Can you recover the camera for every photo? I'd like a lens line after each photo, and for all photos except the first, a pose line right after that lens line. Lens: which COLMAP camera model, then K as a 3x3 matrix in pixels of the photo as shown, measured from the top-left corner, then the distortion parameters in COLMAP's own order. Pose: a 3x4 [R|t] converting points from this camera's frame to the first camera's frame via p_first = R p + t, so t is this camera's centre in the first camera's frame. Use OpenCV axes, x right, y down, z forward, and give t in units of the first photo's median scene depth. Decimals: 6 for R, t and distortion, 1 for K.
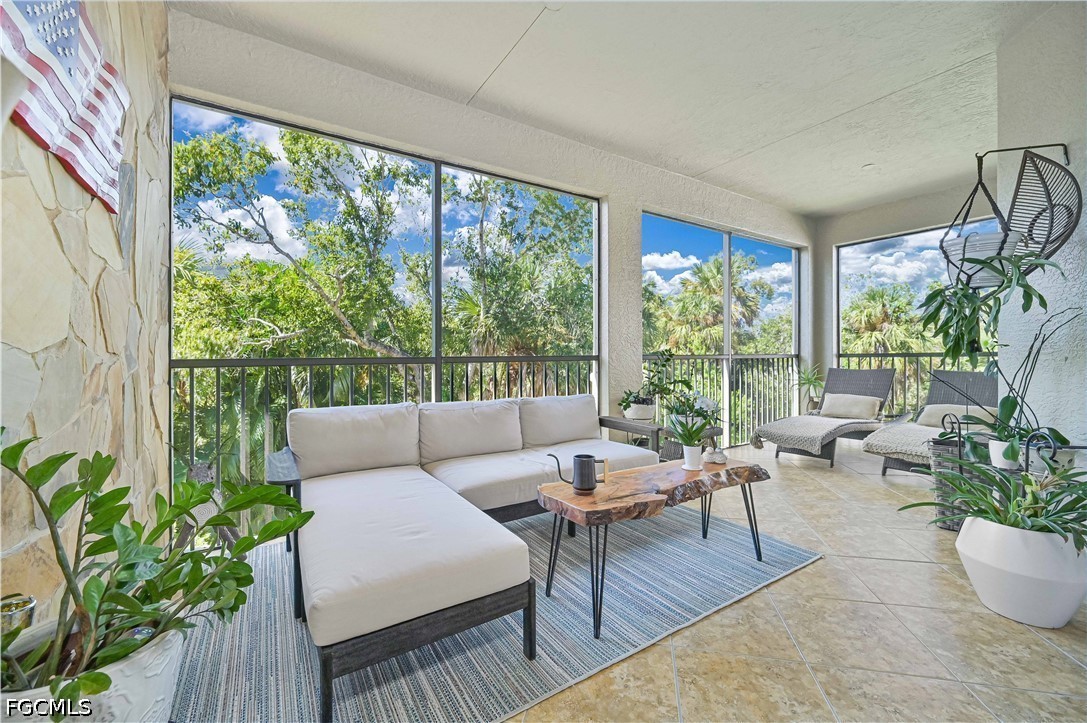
lens RADIAL K [[435.6, 0, 544.1], [0, 435.6, 359.8], [0, 0, 1]] dist [0.000351, 0.000015]
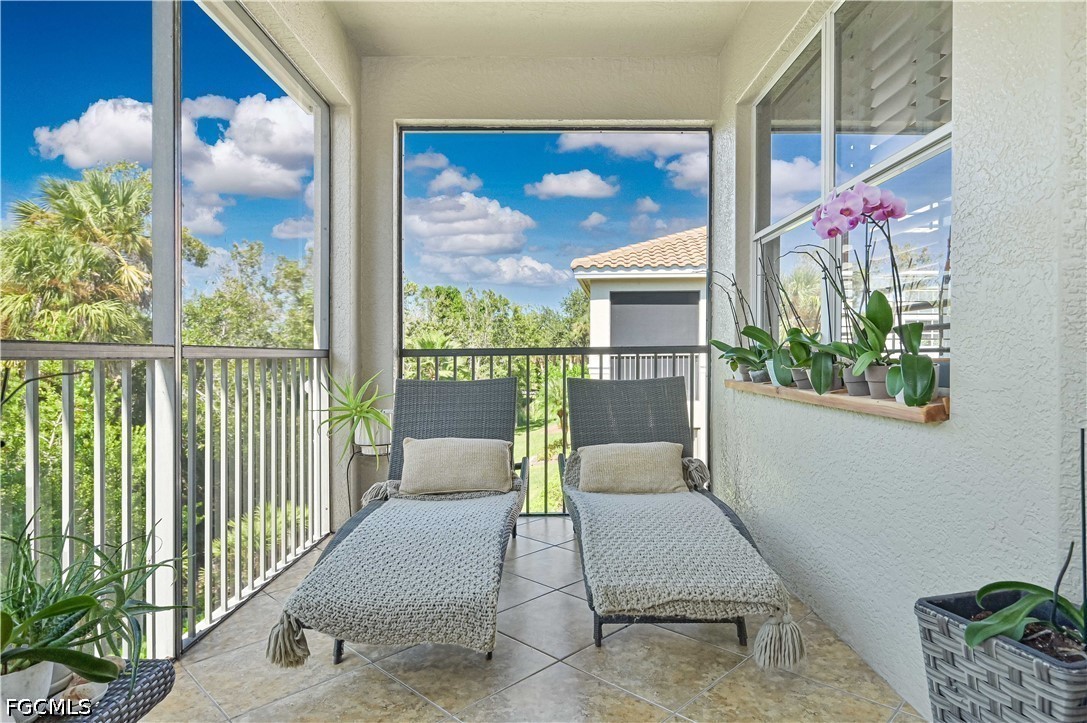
lens RADIAL K [[622.9, 0, 544.6], [0, 622.9, 364.7], [0, 0, 1]] dist [0.000162, 0.000117]
pose [[0.541878, -0.007107, 0.840427, 0.181185], [0.009947, 0.999948, 0.002042, 0.003466], [-0.840398, 0.007253, 0.541921, 0.486817]]
